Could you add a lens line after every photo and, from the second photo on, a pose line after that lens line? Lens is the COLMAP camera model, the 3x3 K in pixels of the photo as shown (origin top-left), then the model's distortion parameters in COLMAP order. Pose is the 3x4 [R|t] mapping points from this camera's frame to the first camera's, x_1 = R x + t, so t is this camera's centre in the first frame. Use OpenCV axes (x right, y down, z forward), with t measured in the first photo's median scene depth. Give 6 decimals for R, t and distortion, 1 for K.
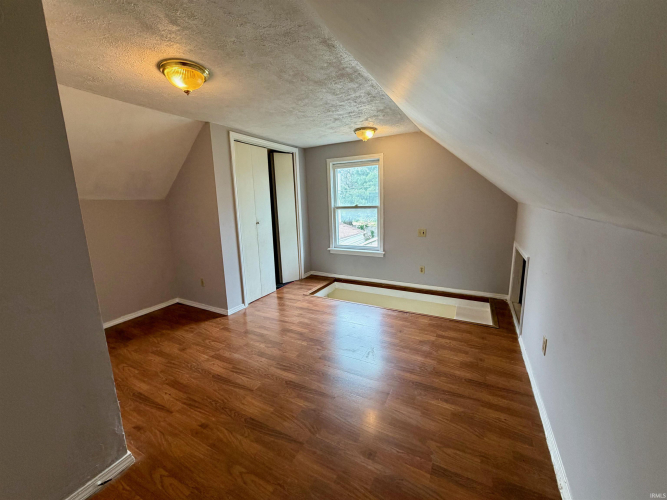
lens RADIAL K [[267.7, 0, 330.1], [0, 267.7, 246.6], [0, 0, 1]] dist [0.000924, 0.000278]
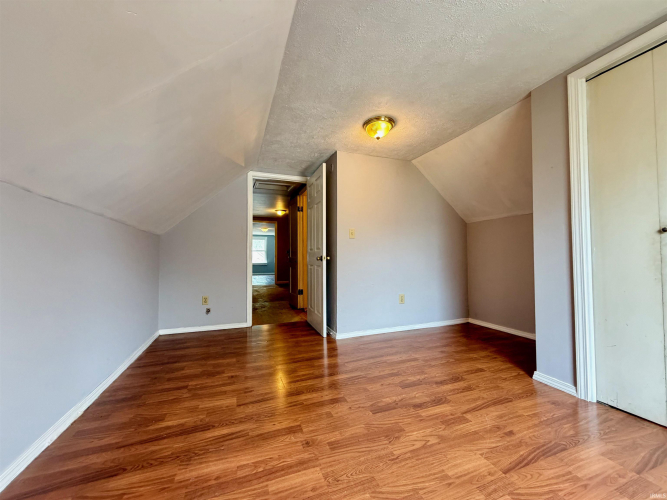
lens RADIAL K [[267.7, 0, 334.0], [0, 267.7, 248.3], [0, 0, 1]] dist [0.000924, 0.000278]
pose [[-0.654585, 0.003813, -0.755979, 0.461810], [-0.111652, 0.988533, 0.101663, -0.064852], [0.747698, 0.150954, -0.646653, 1.174708]]
